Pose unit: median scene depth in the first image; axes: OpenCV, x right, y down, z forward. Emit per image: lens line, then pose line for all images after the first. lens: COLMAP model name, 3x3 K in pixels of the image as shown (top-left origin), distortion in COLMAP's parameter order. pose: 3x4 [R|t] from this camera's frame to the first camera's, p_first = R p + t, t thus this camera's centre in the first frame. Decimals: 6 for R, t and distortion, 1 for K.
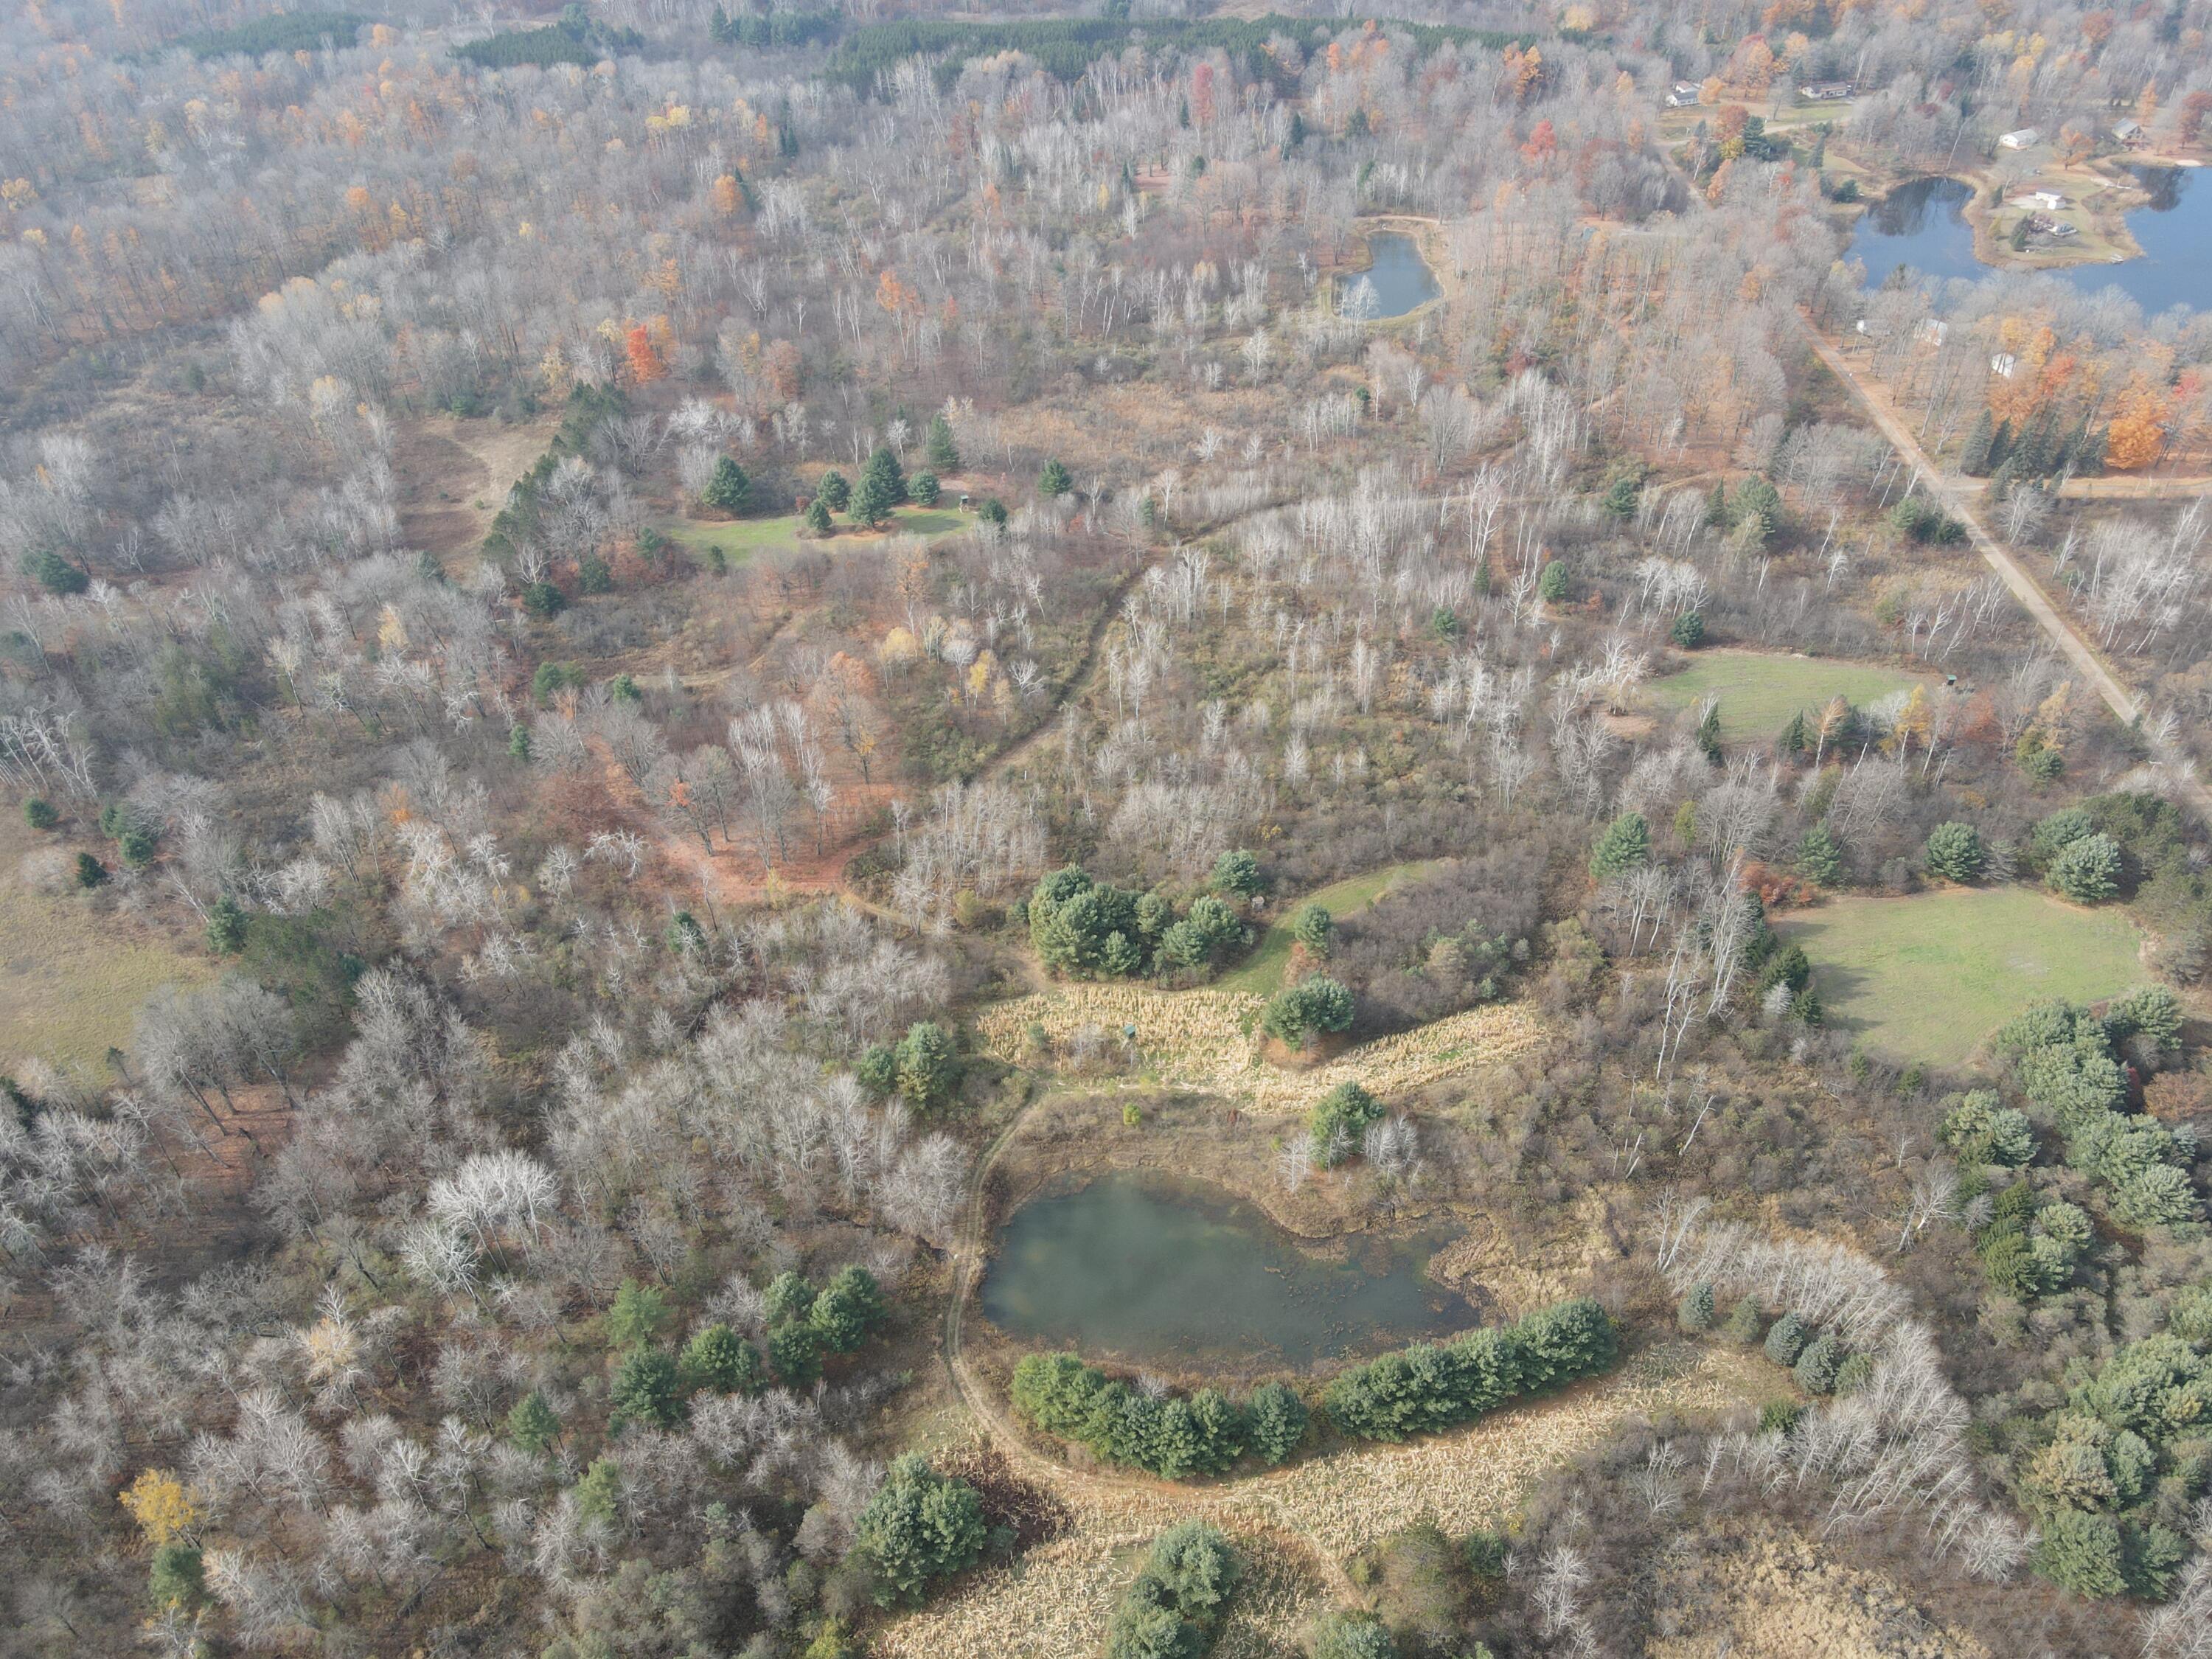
lens RADIAL K [[1610.9, 0, 1103.8], [0, 1610.9, 827.0], [0, 0, 1]] dist [0.016963, -0.002254]
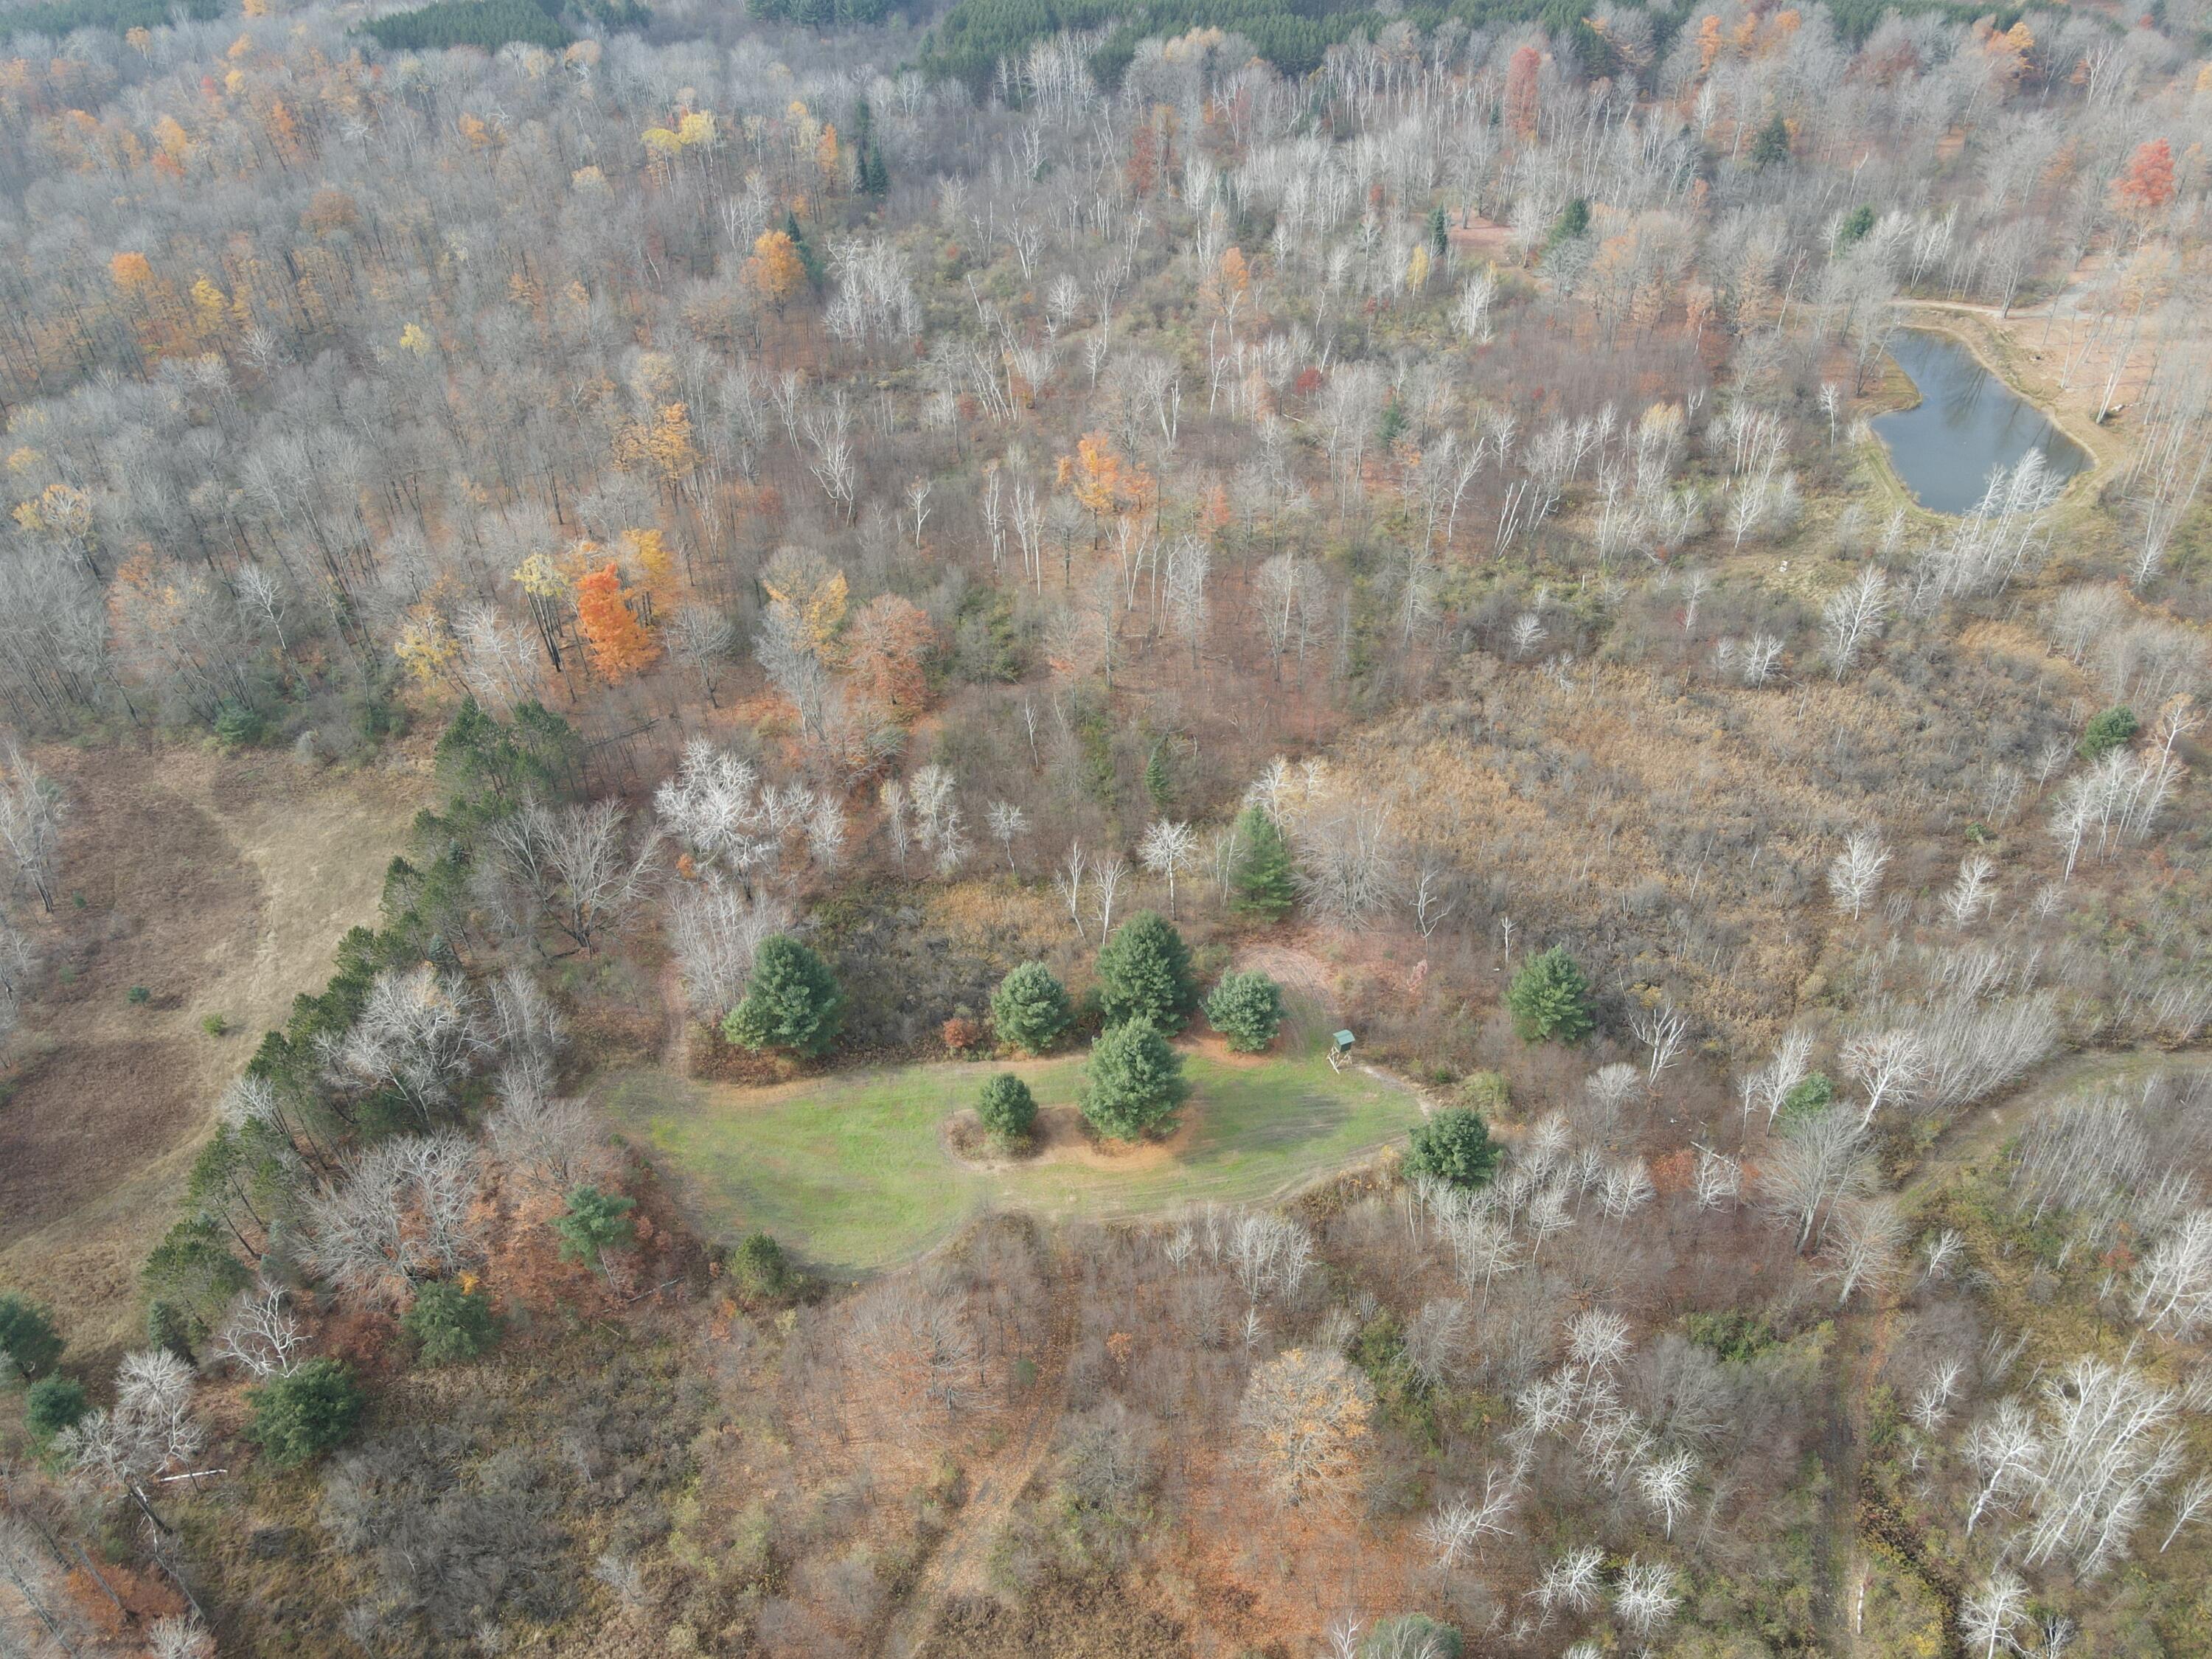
lens RADIAL K [[1610.9, 0, 1105.7], [0, 1610.9, 825.7], [0, 0, 1]] dist [0.016963, -0.002254]
pose [[0.999883, 0.009287, -0.012138, -0.127586], [-0.009328, 0.999951, -0.003311, -0.227805], [0.012106, 0.003423, 0.999921, 0.509045]]
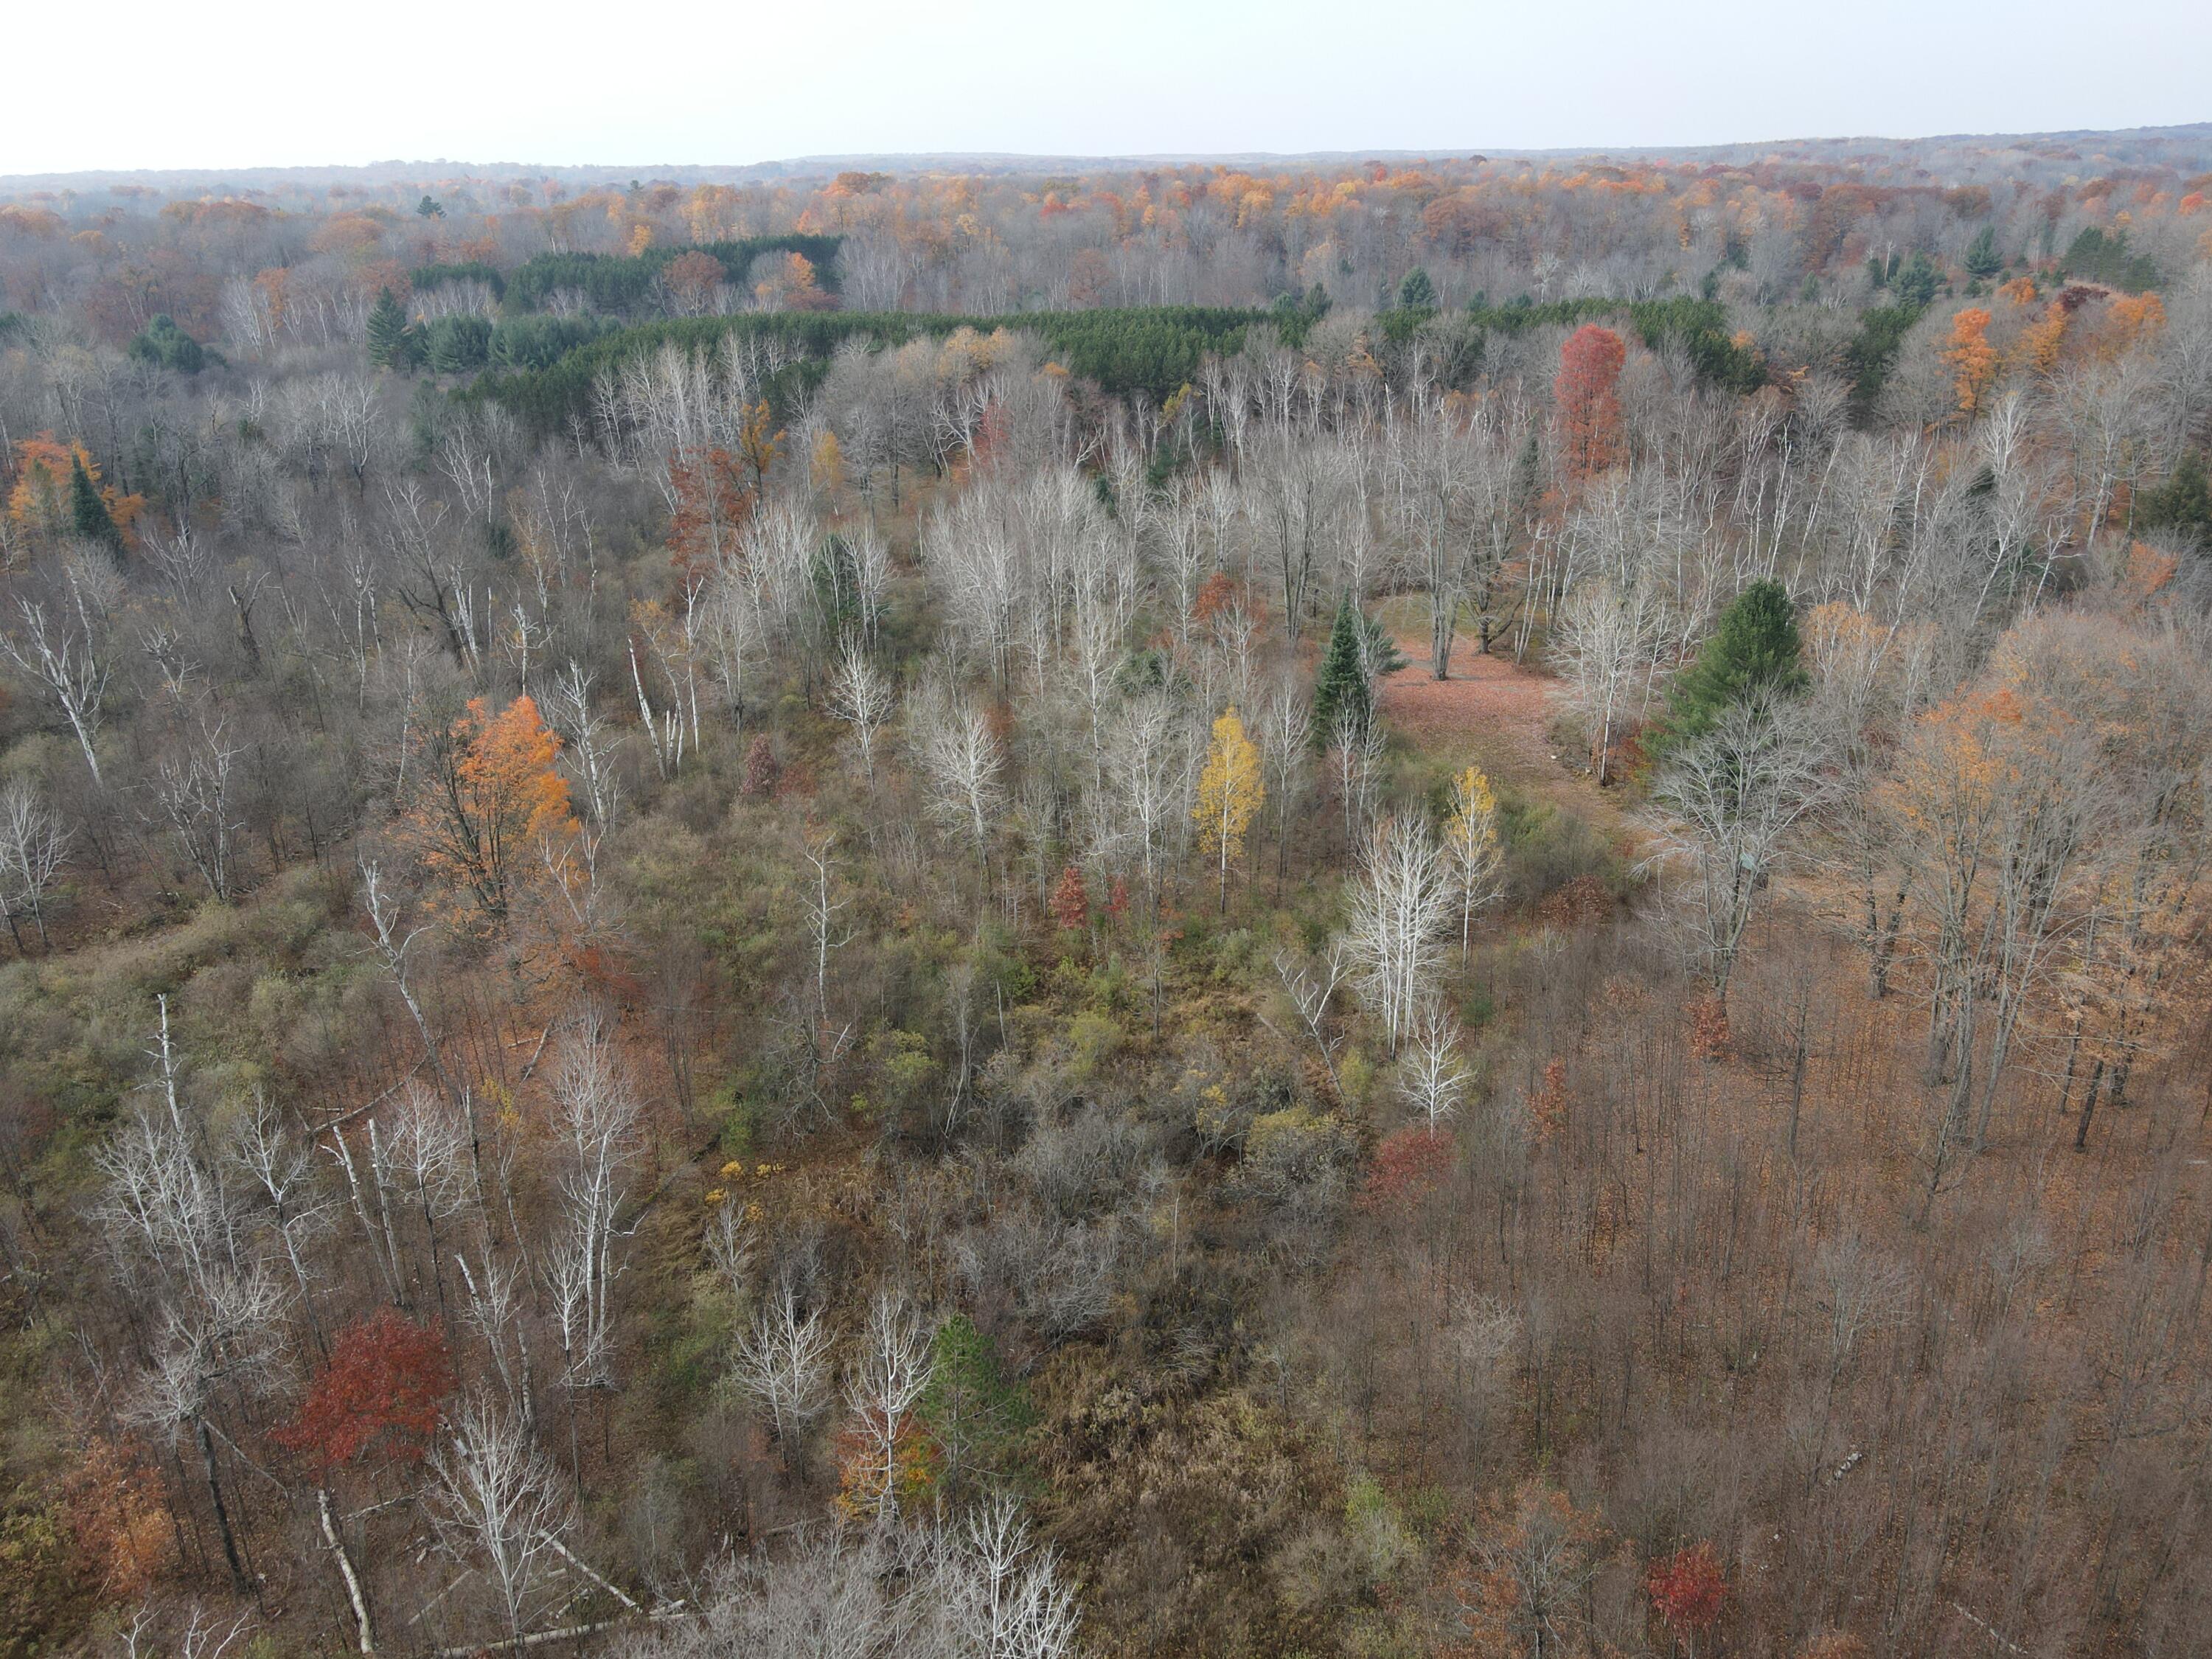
lens RADIAL K [[1610.9, 0, 1113.0], [0, 1610.9, 829.4], [0, 0, 1]] dist [0.016963, -0.002254]
pose [[0.996354, 0.039956, -0.075383, 0.000510], [-0.059206, 0.959989, -0.273708, -0.413754], [0.061431, 0.277173, 0.958854, 1.023461]]
